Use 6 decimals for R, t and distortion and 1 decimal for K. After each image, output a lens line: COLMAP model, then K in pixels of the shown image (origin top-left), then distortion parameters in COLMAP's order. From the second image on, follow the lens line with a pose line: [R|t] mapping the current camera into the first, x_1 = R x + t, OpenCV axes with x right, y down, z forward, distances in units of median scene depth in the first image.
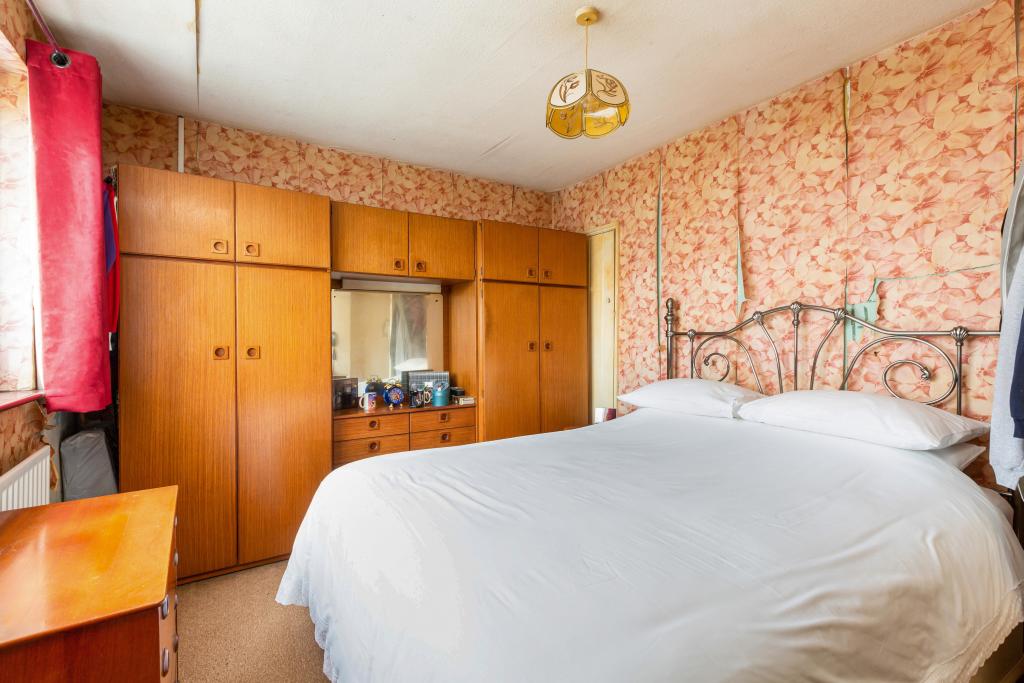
lens RADIAL K [[481.2, 0, 518.9], [0, 481.2, 325.1], [0, 0, 1]] dist [0.002004, 0.000289]
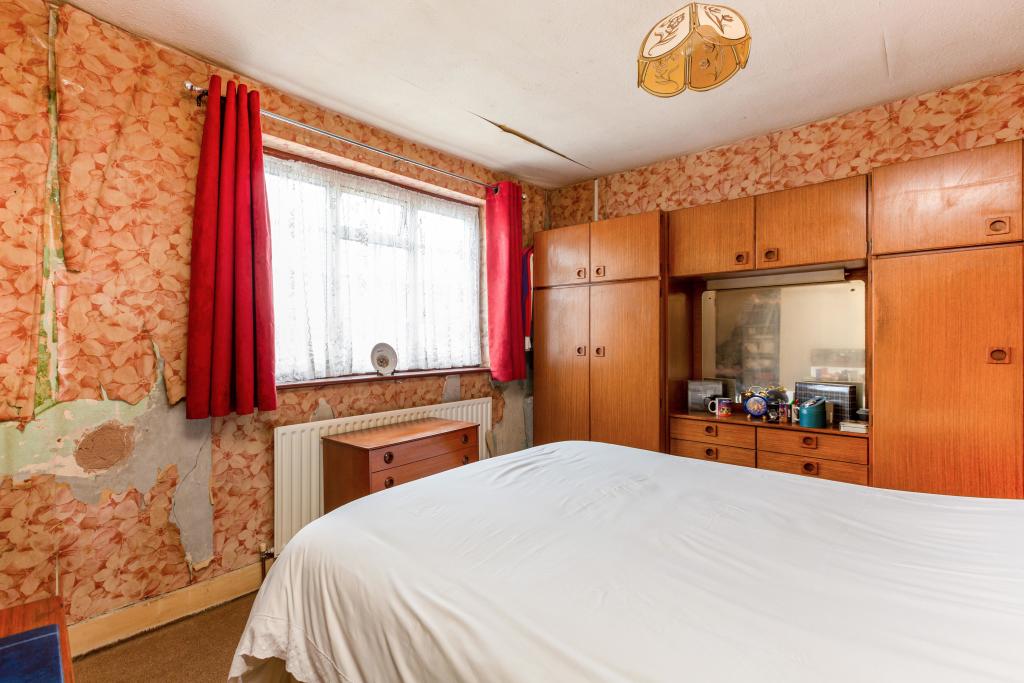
lens RADIAL K [[468.8, 0, 512.9], [0, 468.8, 351.9], [0, 0, 1]] dist [-0.002096, -0.000372]
pose [[0.254810, 0.030155, -0.966521, 0.482202], [0.027838, 0.998871, 0.038503, 0.002229], [0.966590, -0.036717, 0.253683, 0.366501]]
